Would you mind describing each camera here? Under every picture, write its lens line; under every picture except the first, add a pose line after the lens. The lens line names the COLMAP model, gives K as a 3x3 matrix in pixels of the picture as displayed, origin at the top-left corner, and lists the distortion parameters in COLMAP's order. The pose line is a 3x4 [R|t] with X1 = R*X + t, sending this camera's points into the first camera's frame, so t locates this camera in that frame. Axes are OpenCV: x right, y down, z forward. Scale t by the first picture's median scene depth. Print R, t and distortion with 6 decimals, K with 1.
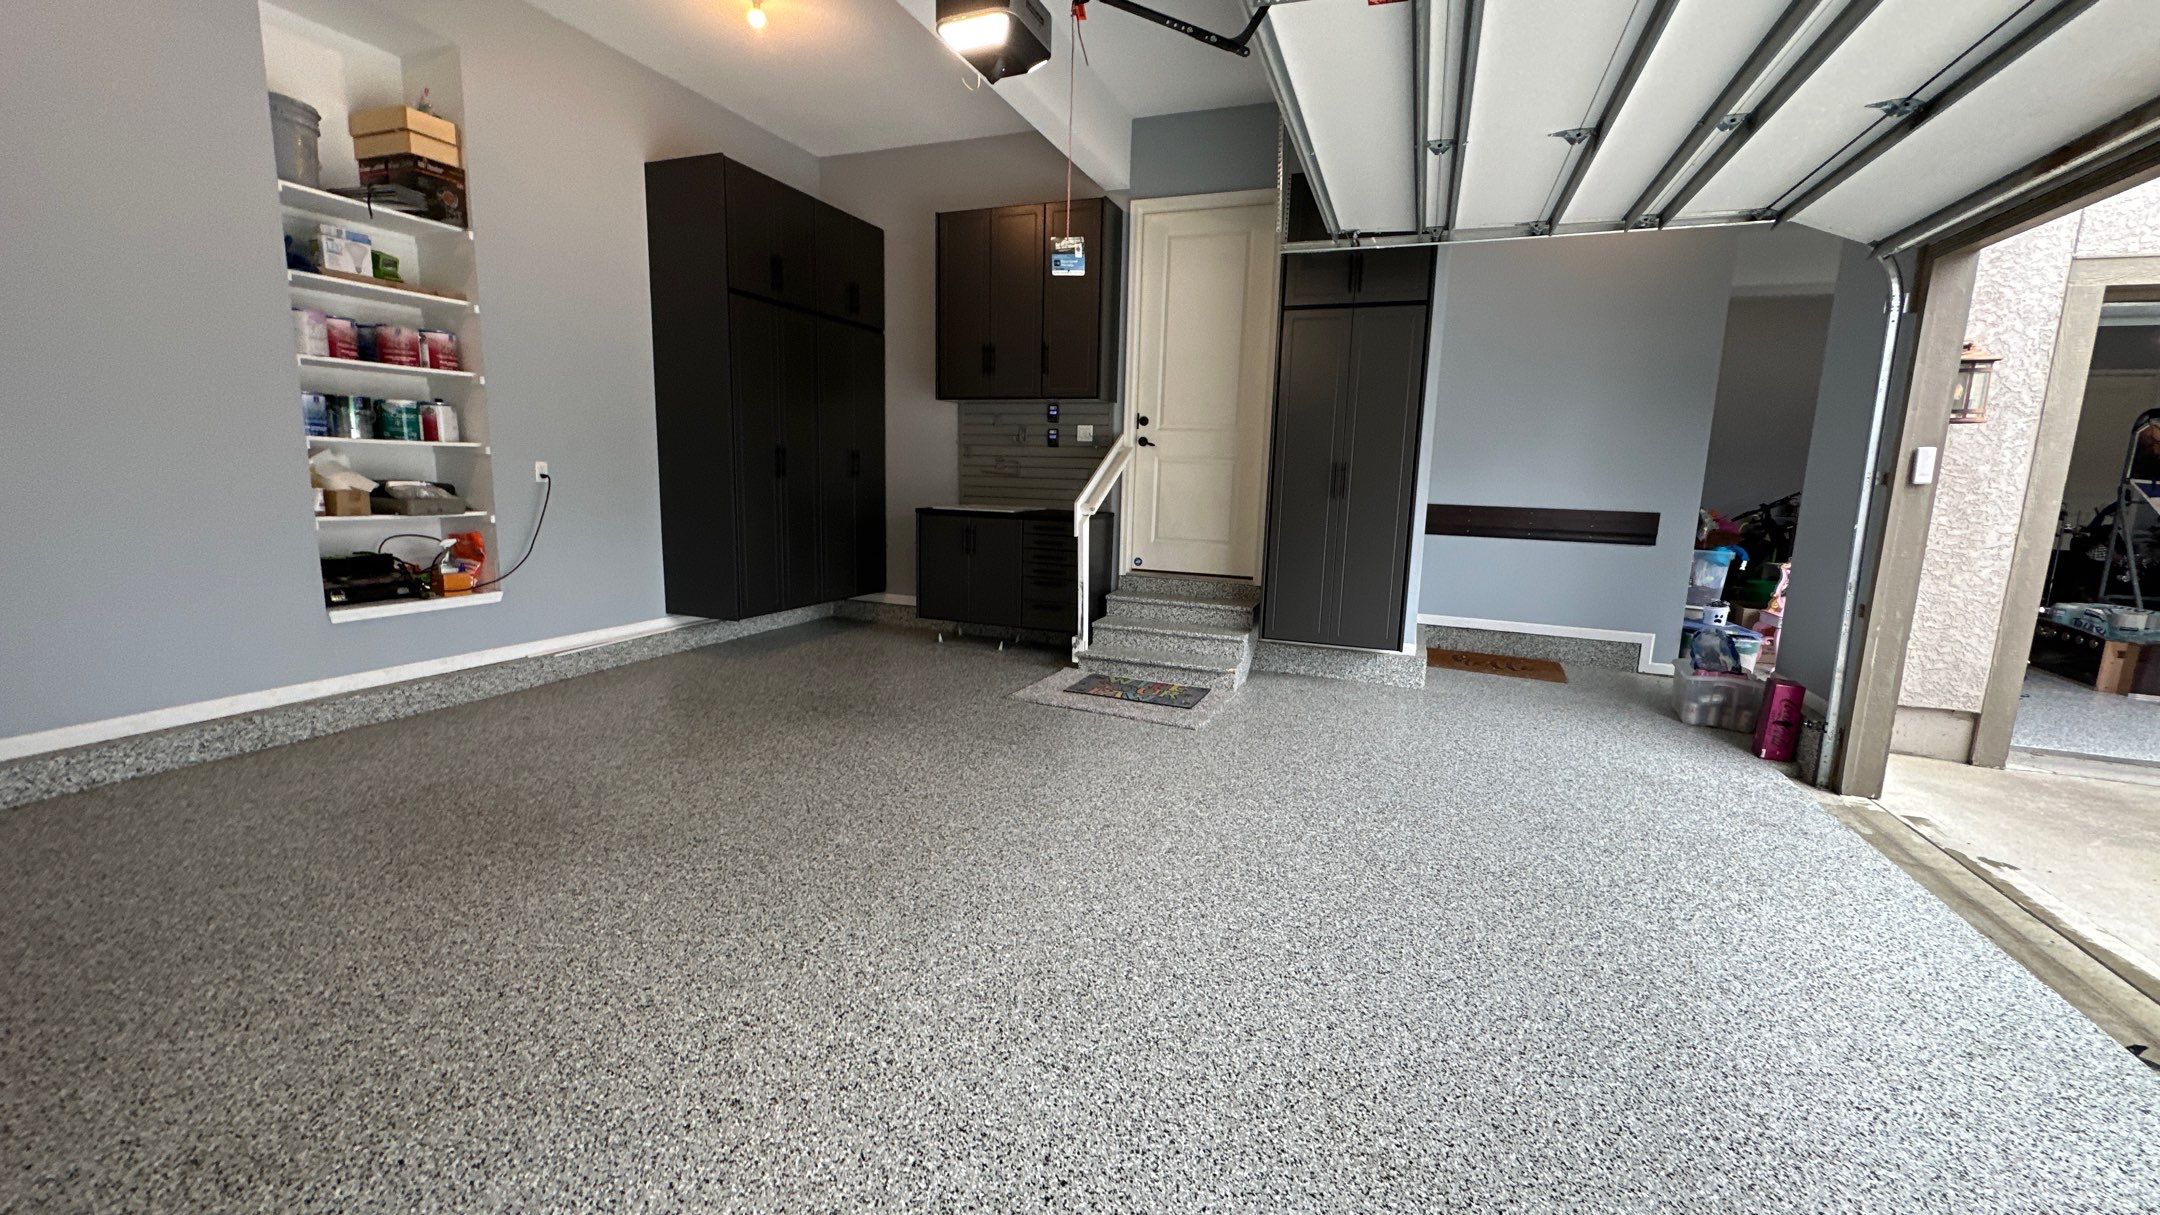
lens RADIAL K [[863.0, 0, 1082.1], [0, 863.0, 611.2], [0, 0, 1]] dist [-0.007256, 0.001232]
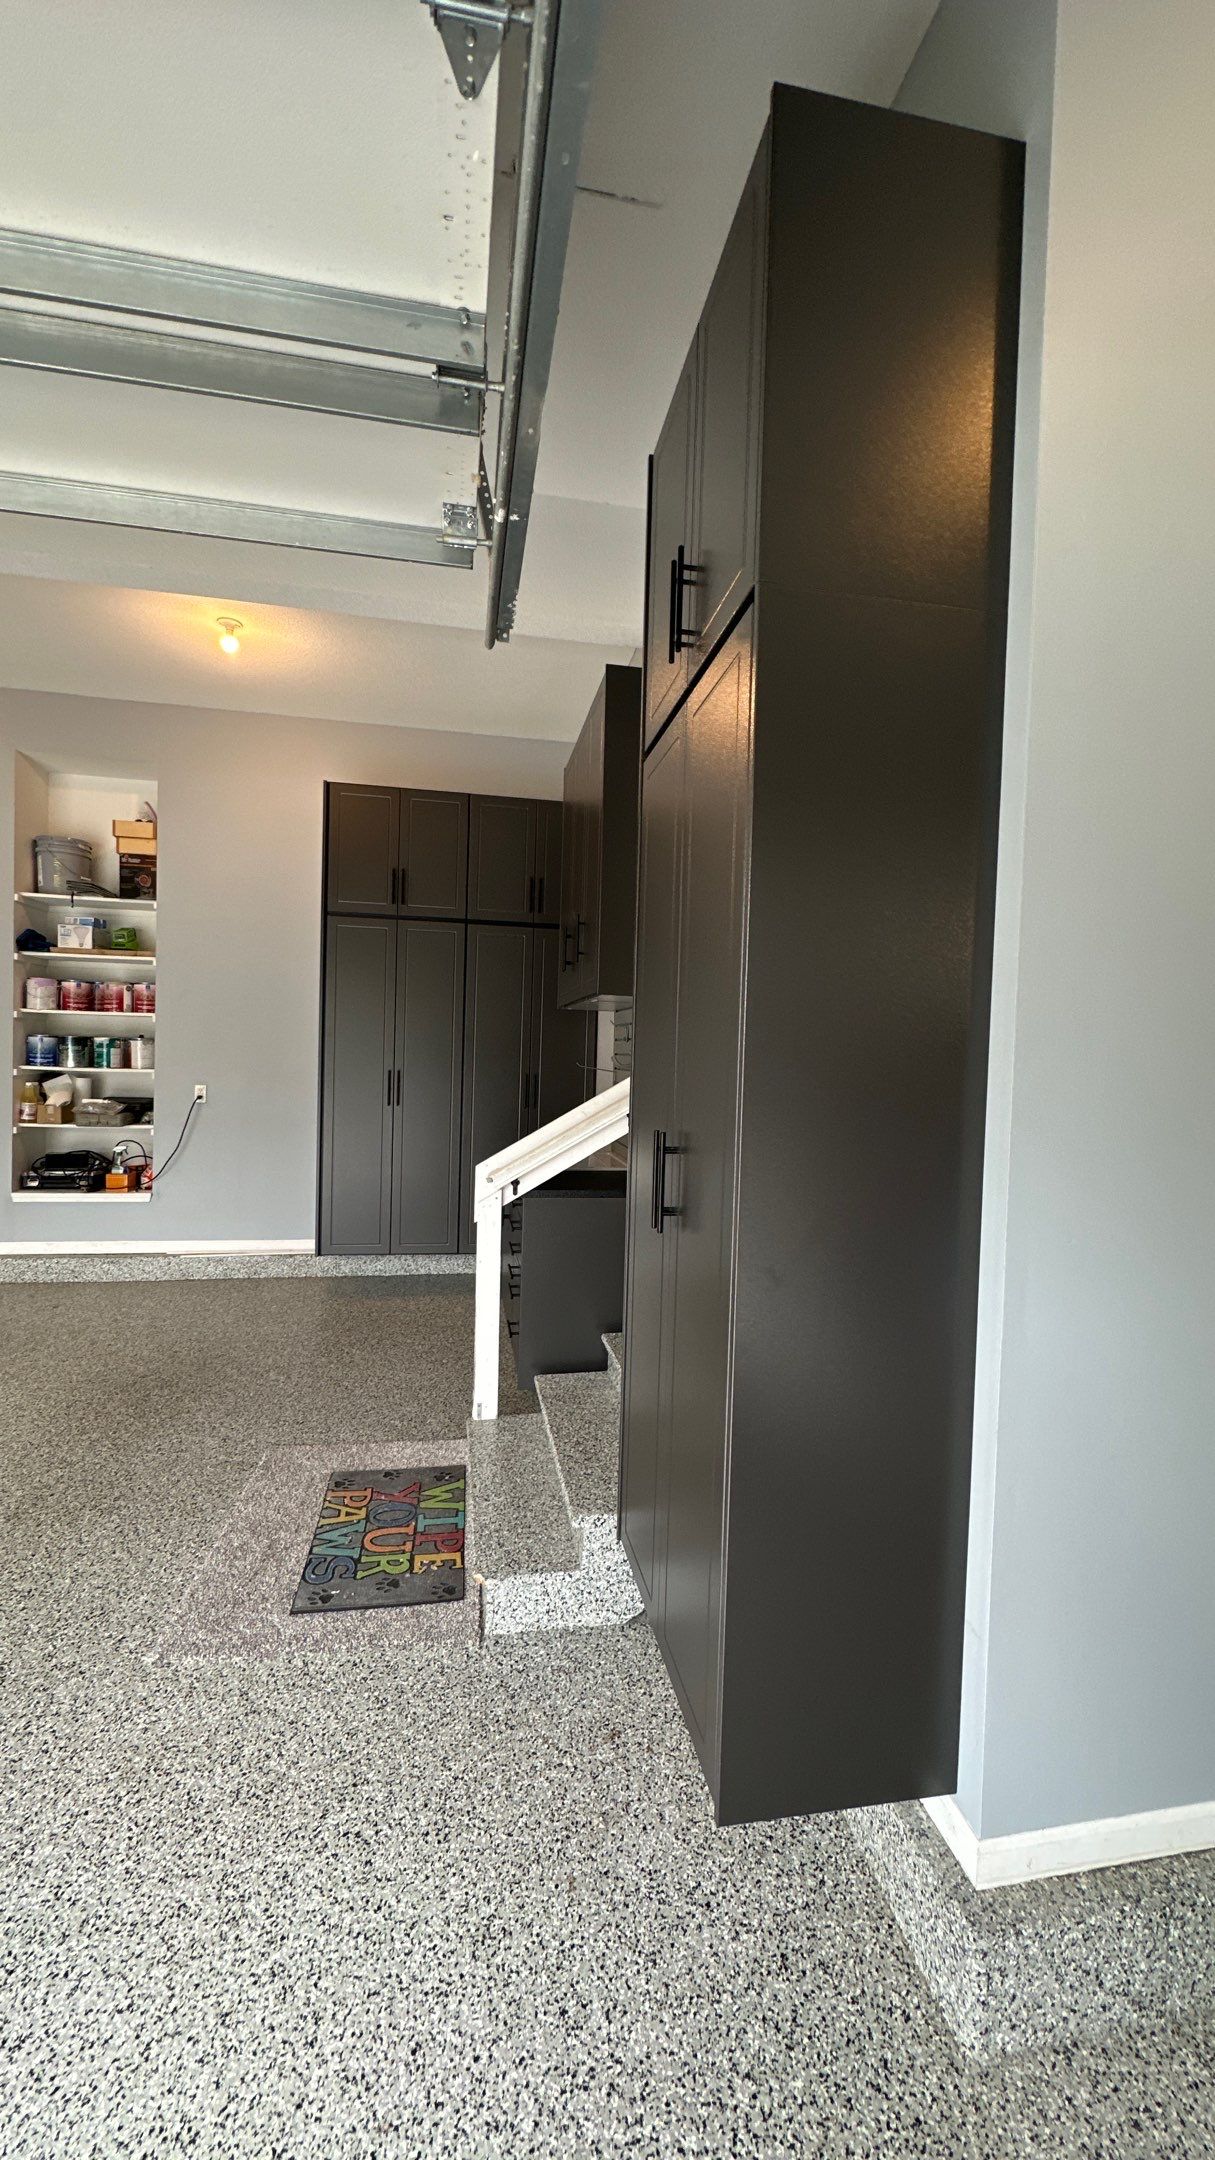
lens RADIAL K [[863.0, 0, 611.2], [0, 863.0, 1081.5], [0, 0, 1]] dist [-0.007256, 0.001232]
pose [[0.530029, 0.020367, -0.847735, 0.615653], [-0.152243, 0.985753, -0.071504, -0.173985], [0.834201, 0.166961, 0.525578, 0.826007]]
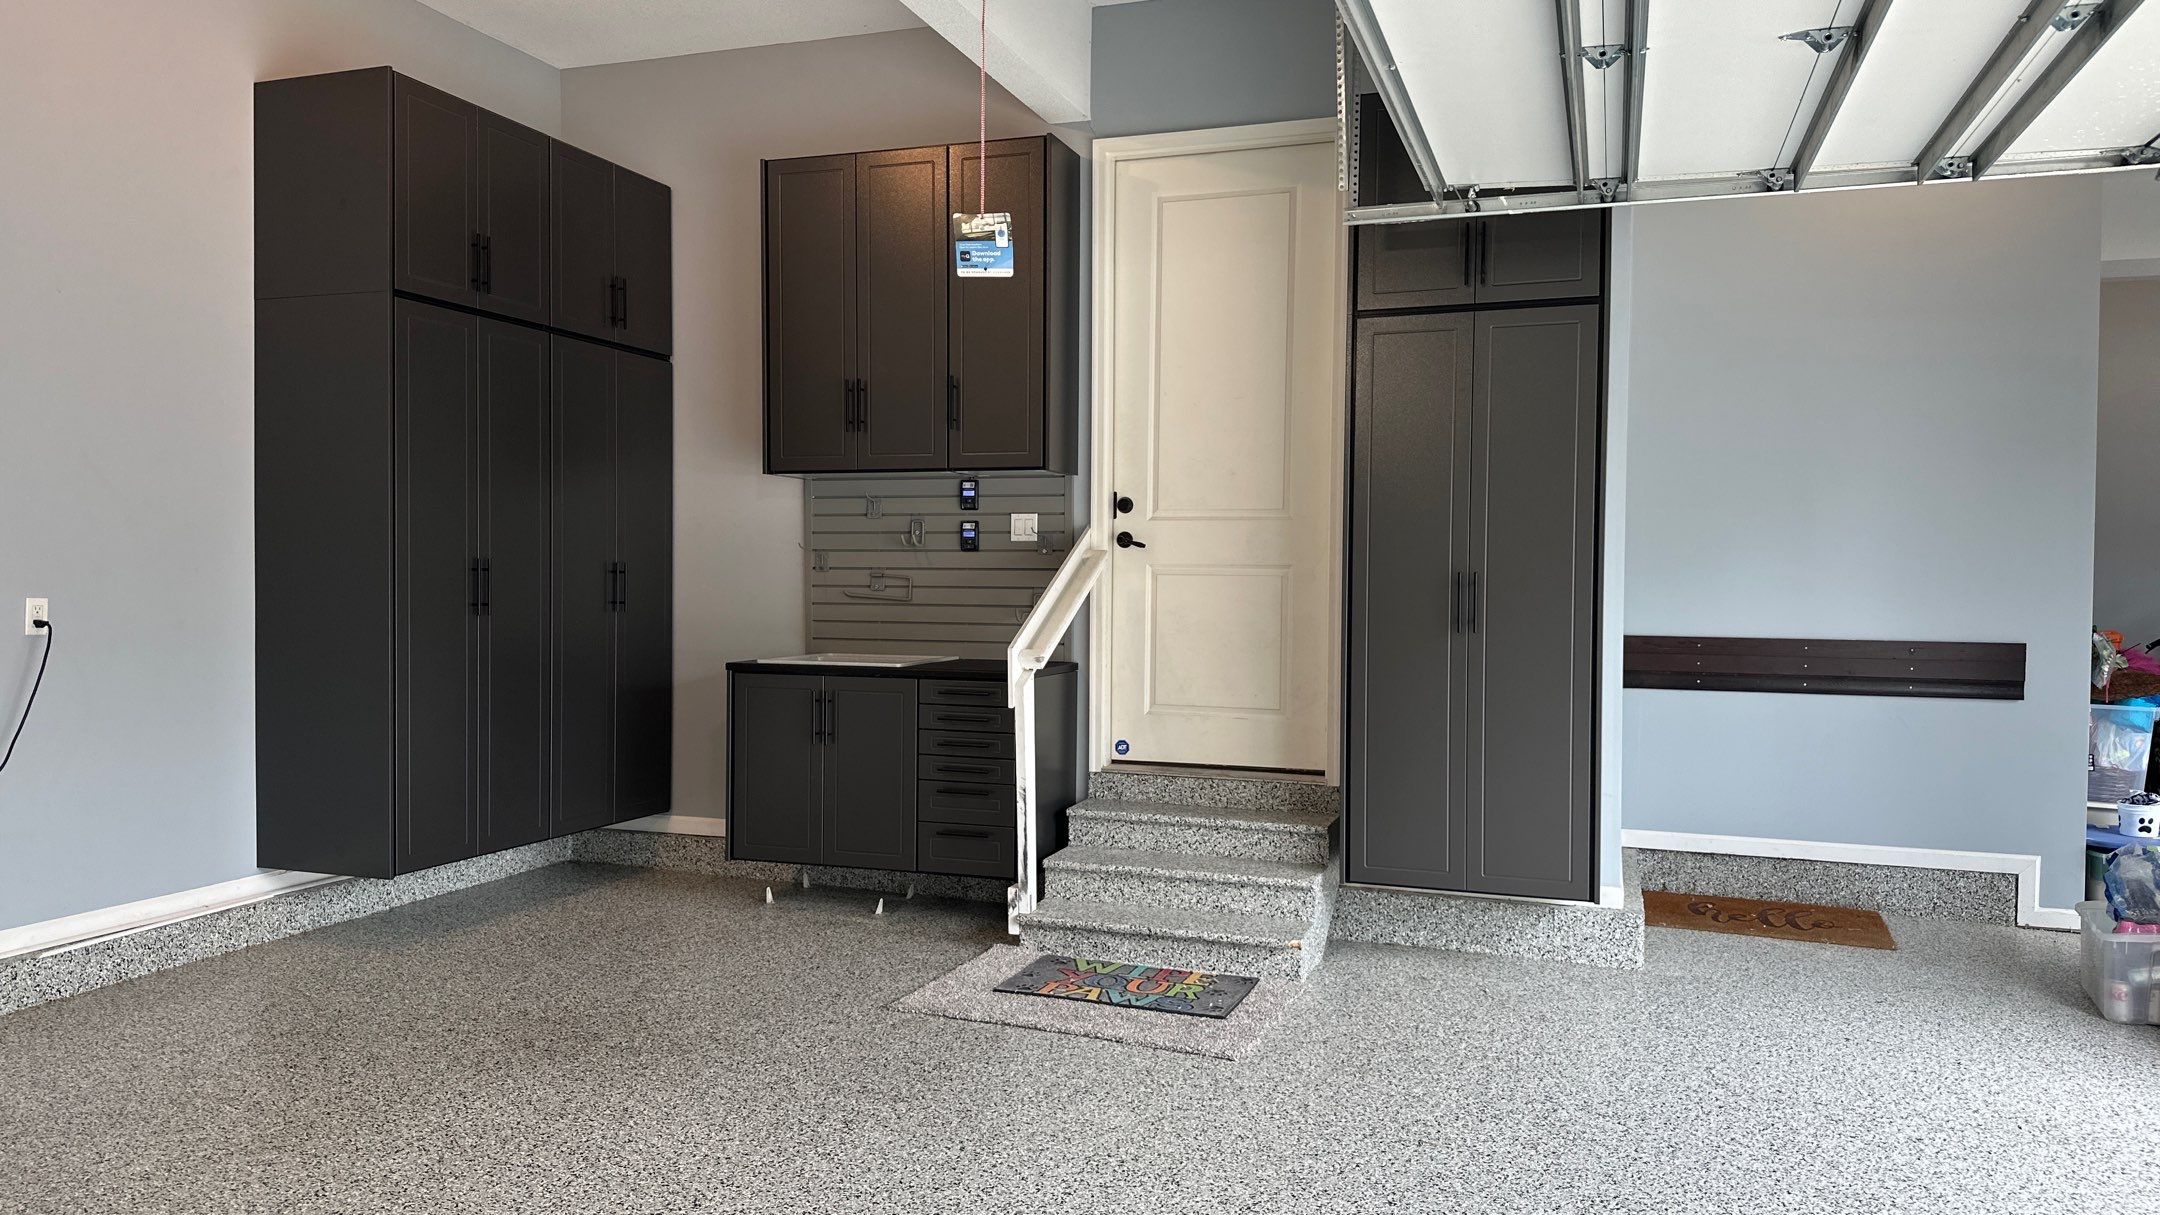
lens RADIAL K [[1518.1, 0, 1085.0], [0, 1518.1, 614.8], [0, 0, 1]] dist [0.048393, -0.066450]
pose [[0.999042, -0.020479, 0.038682, 0.004236], [0.025498, 0.990645, -0.134064, -0.014131], [-0.035574, 0.134922, 0.990217, 0.006139]]
